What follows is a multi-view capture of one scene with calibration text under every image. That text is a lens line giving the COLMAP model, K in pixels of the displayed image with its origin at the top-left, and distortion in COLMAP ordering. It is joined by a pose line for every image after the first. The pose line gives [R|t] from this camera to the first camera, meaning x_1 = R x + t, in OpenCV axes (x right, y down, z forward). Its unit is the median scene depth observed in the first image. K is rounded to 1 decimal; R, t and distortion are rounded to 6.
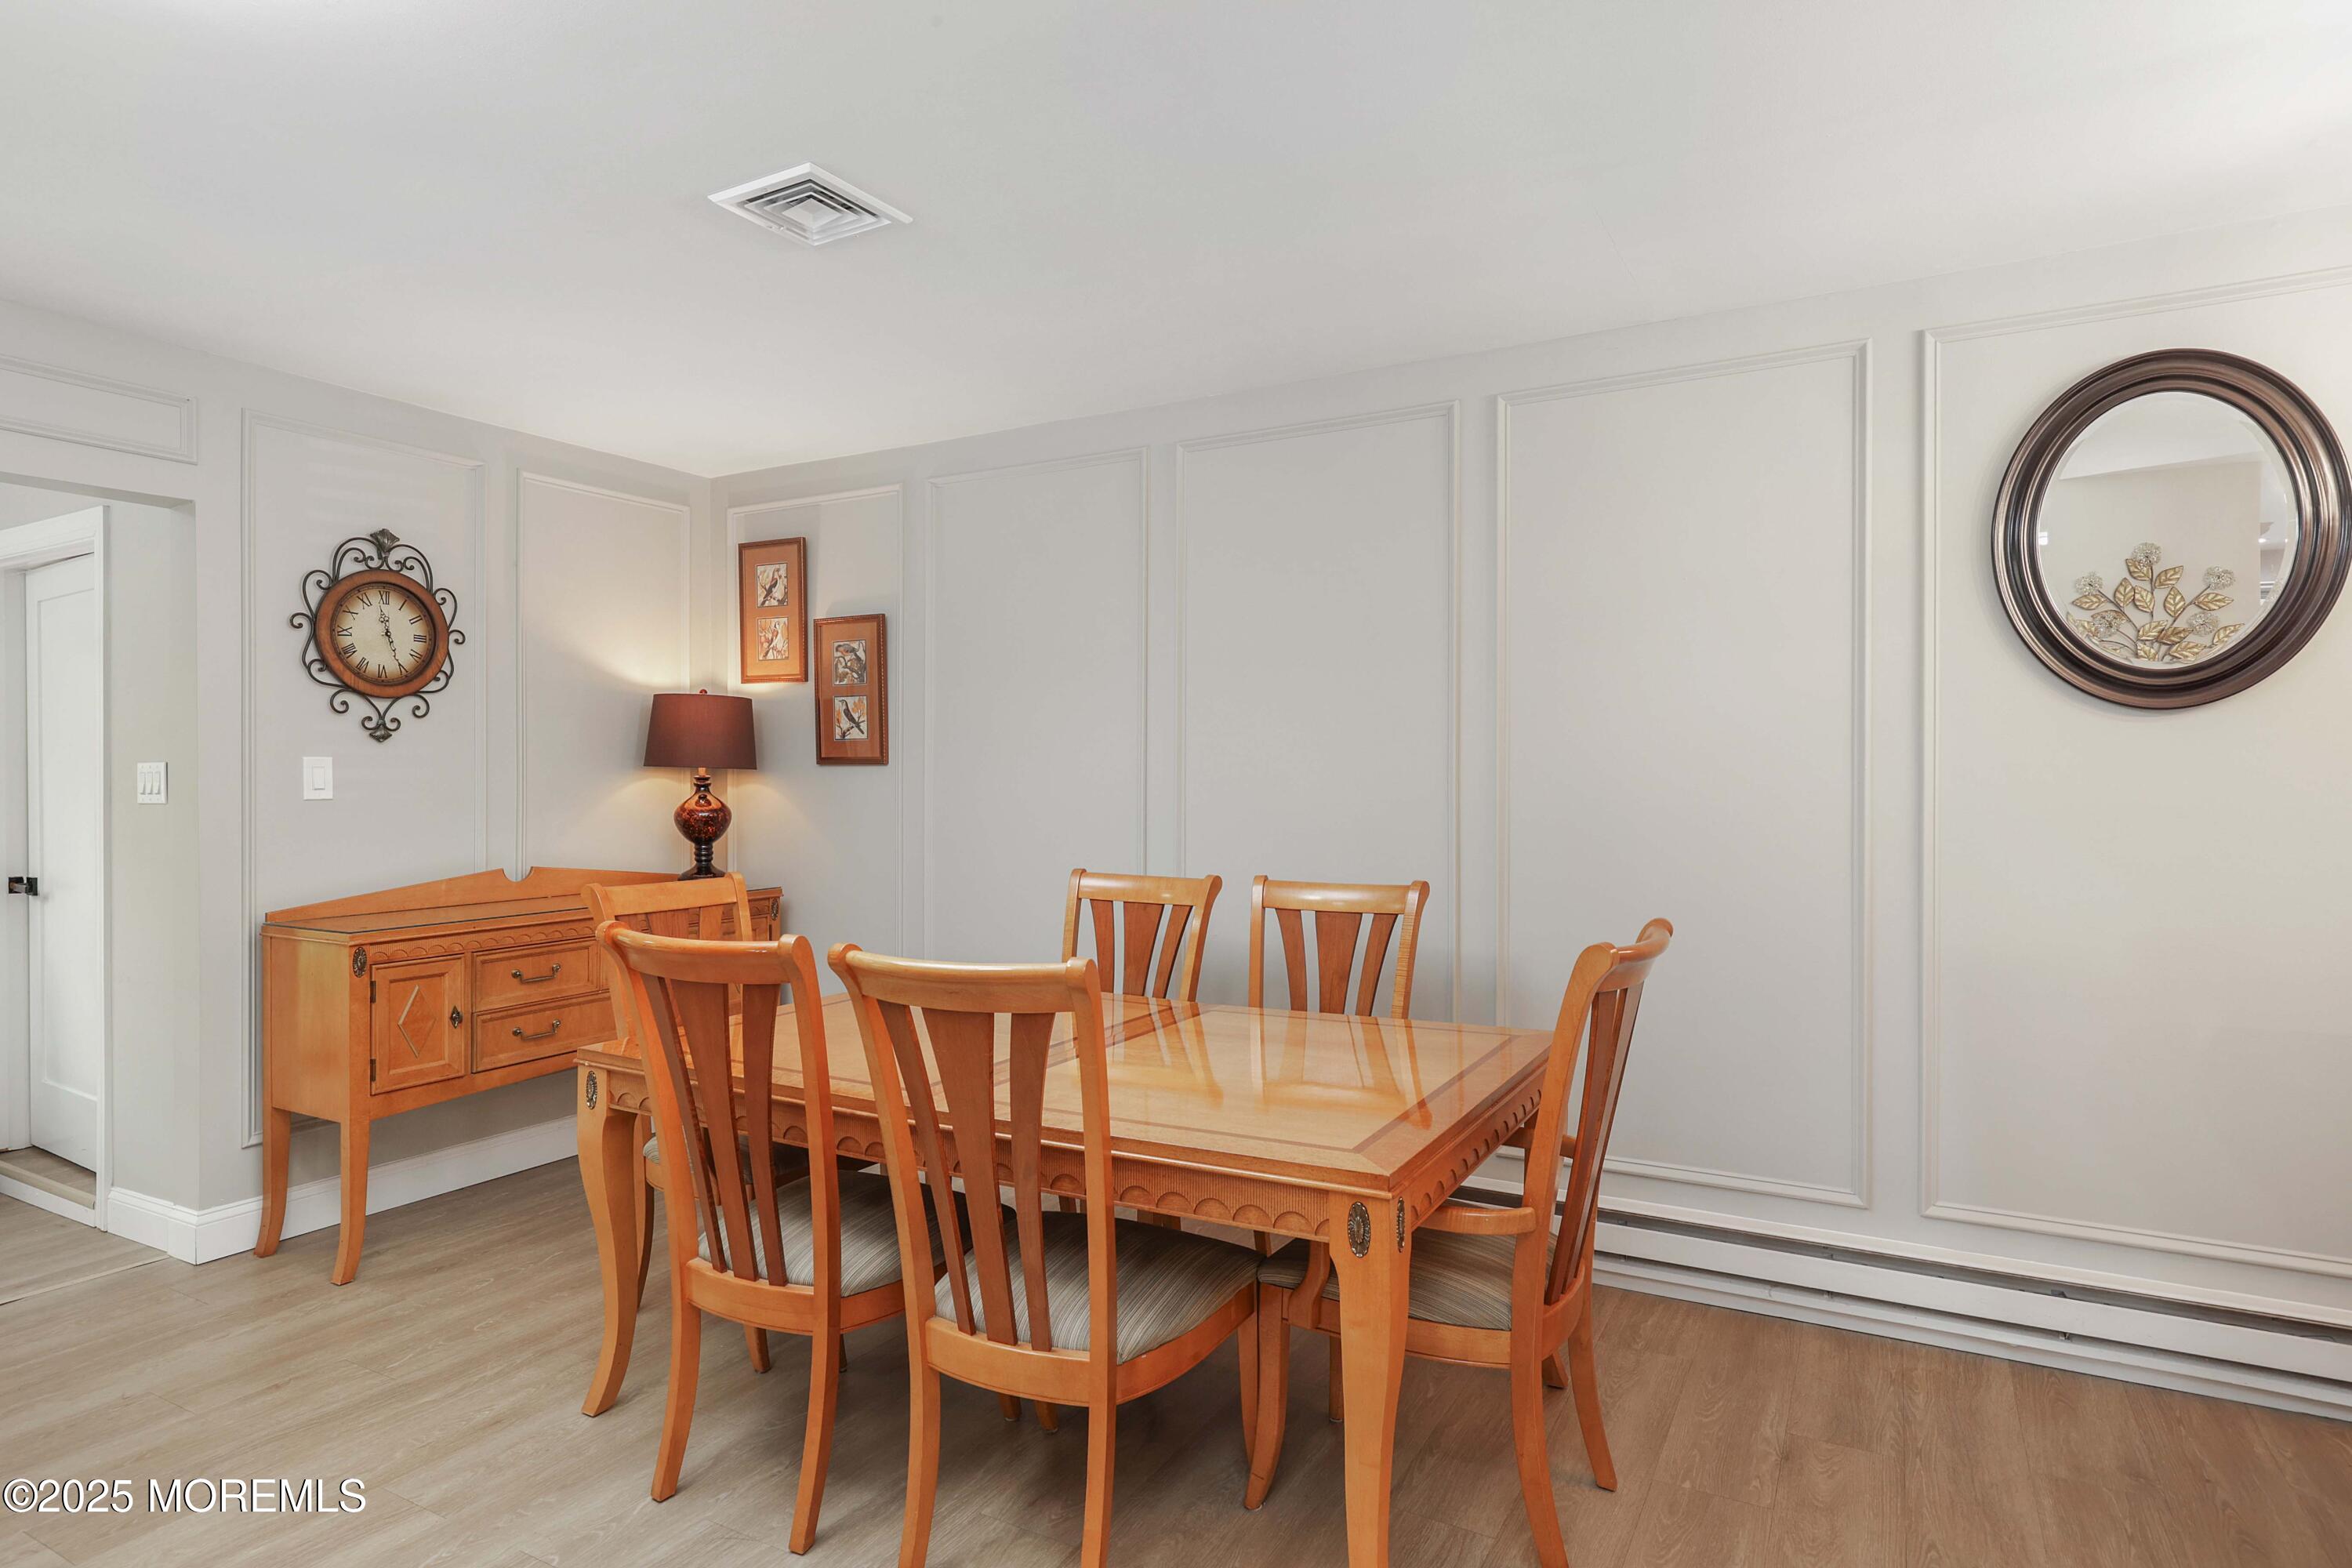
lens RADIAL K [[1326.7, 0, 1176.0], [0, 1326.7, 784.0], [0, 0, 1]] dist [-0.002882, -0.001348]
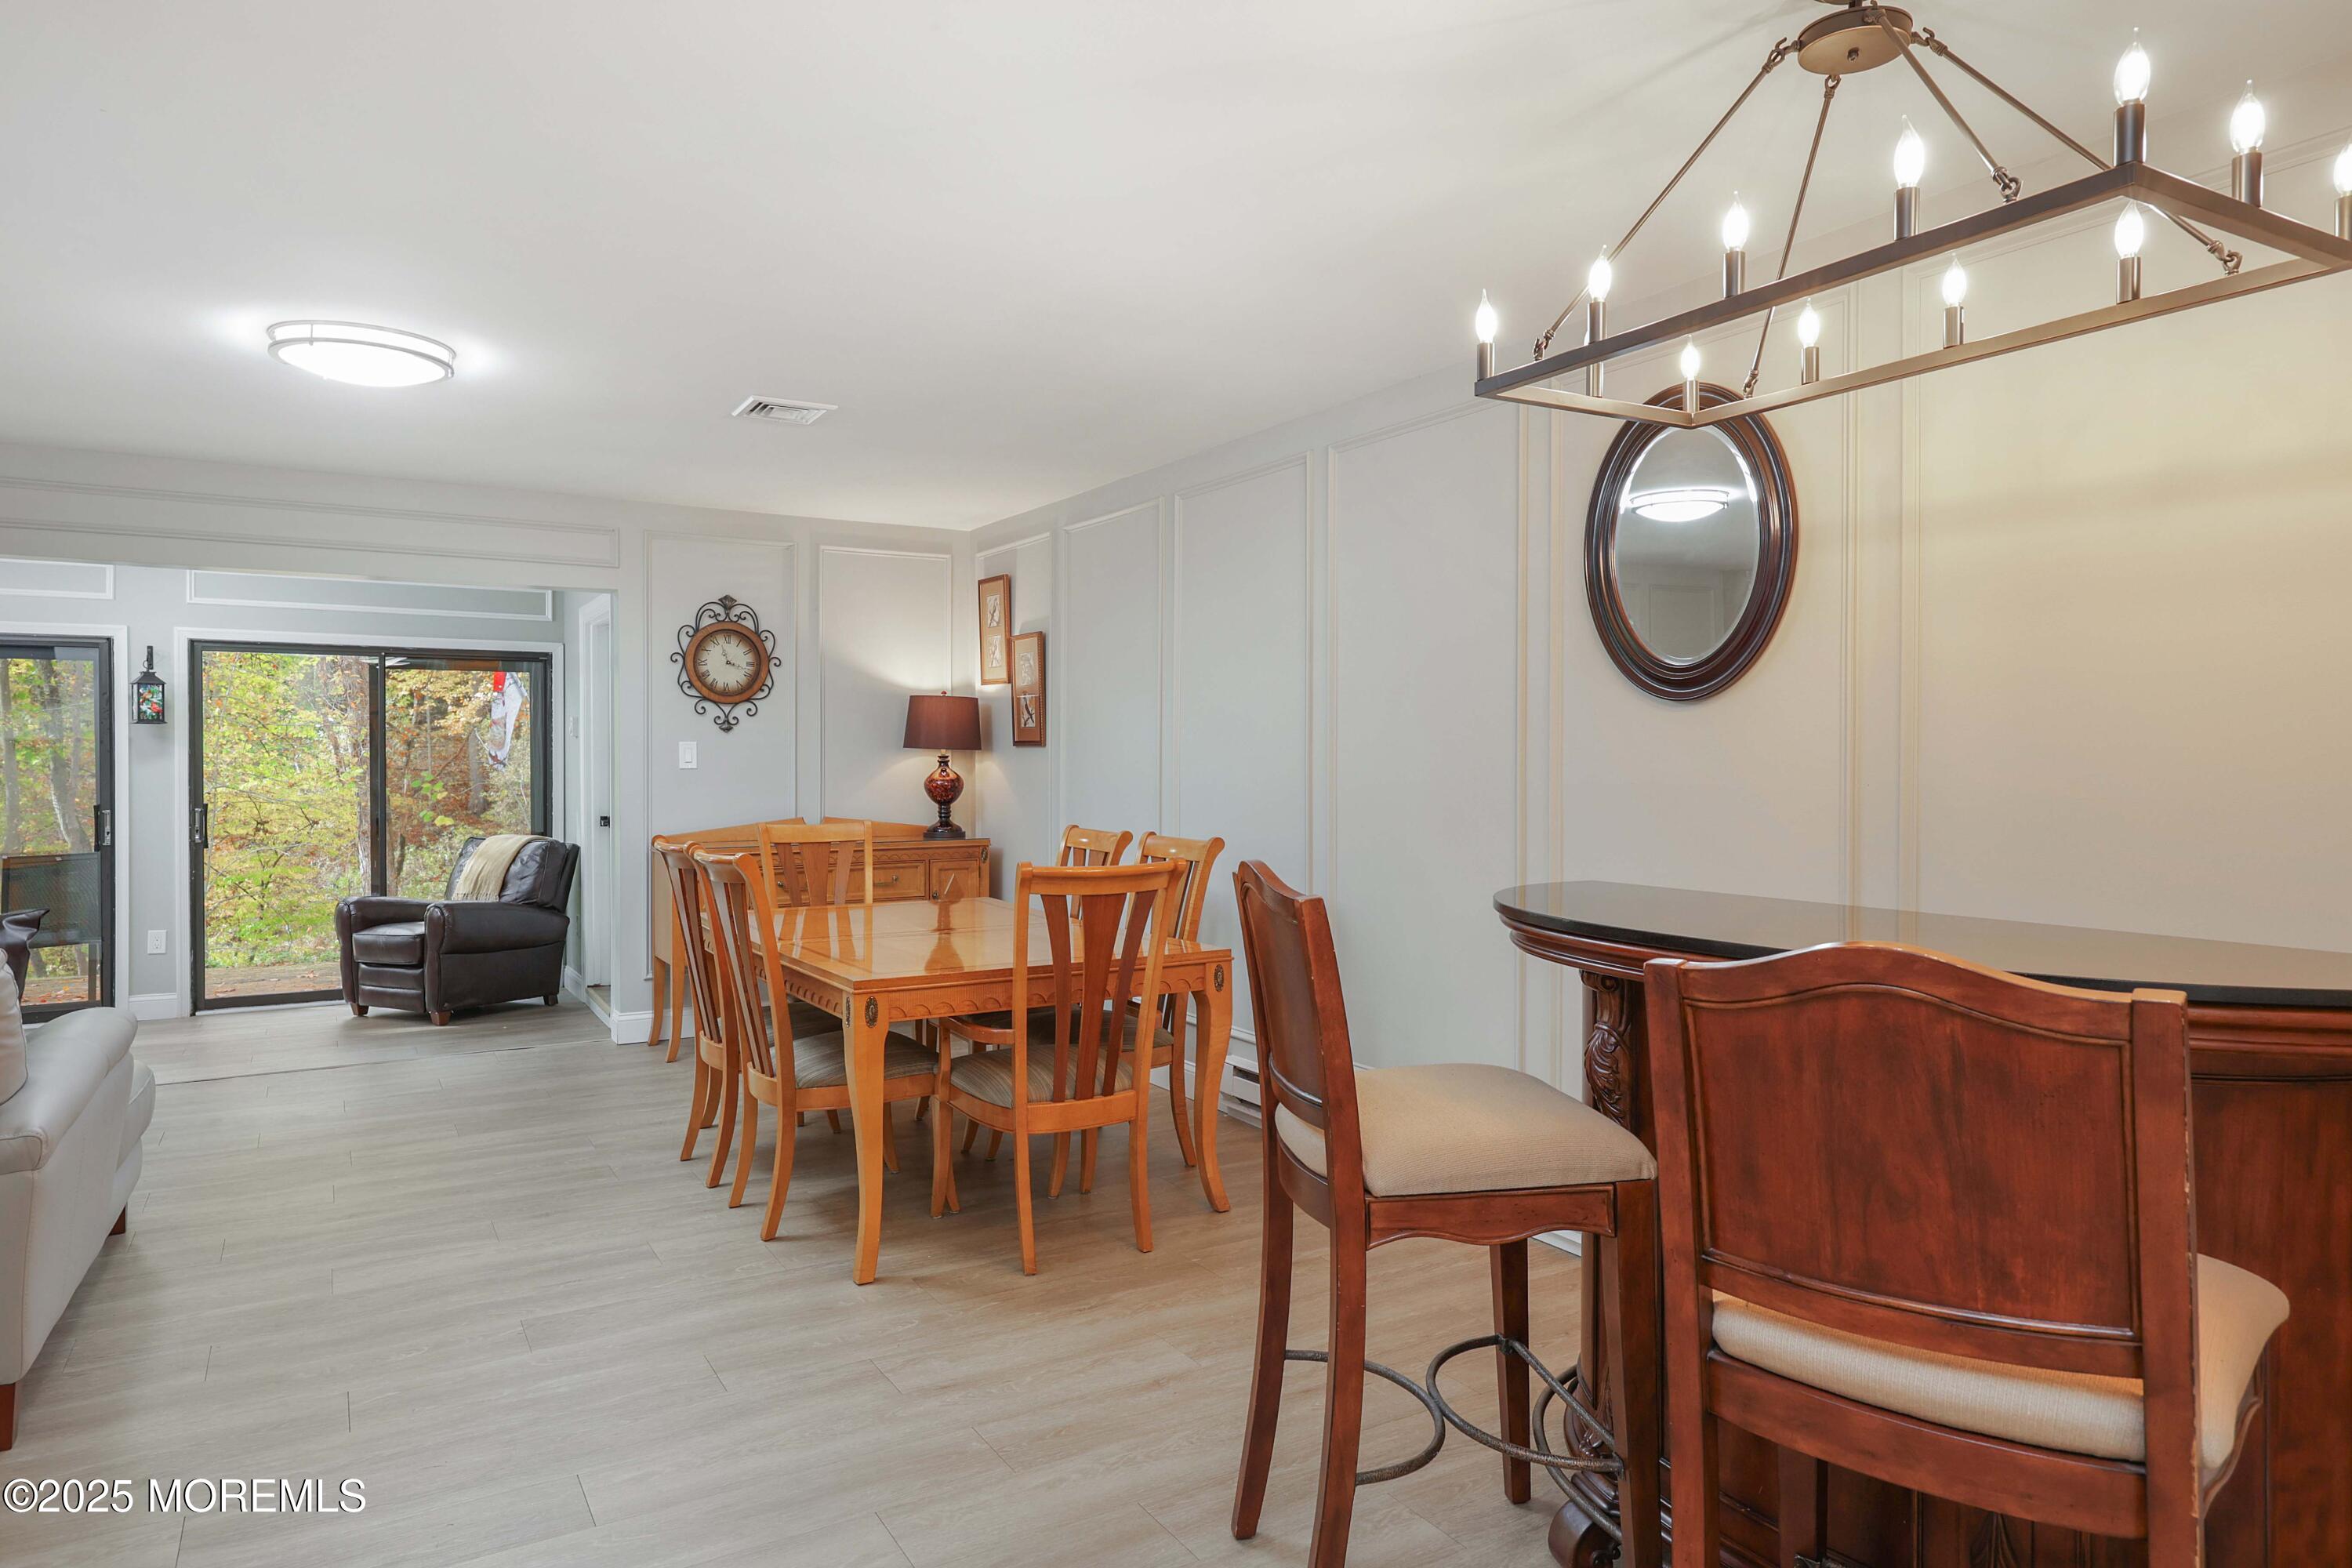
lens RADIAL K [[1475.8, 0, 1176.0], [0, 1475.8, 784.0], [0, 0, 1]] dist [0.003326, 0.000678]
pose [[0.847510, 0.019376, -0.530426, 0.750873], [-0.007580, 0.999673, 0.024405, -0.017100], [0.530726, -0.016663, 0.847380, -0.184586]]
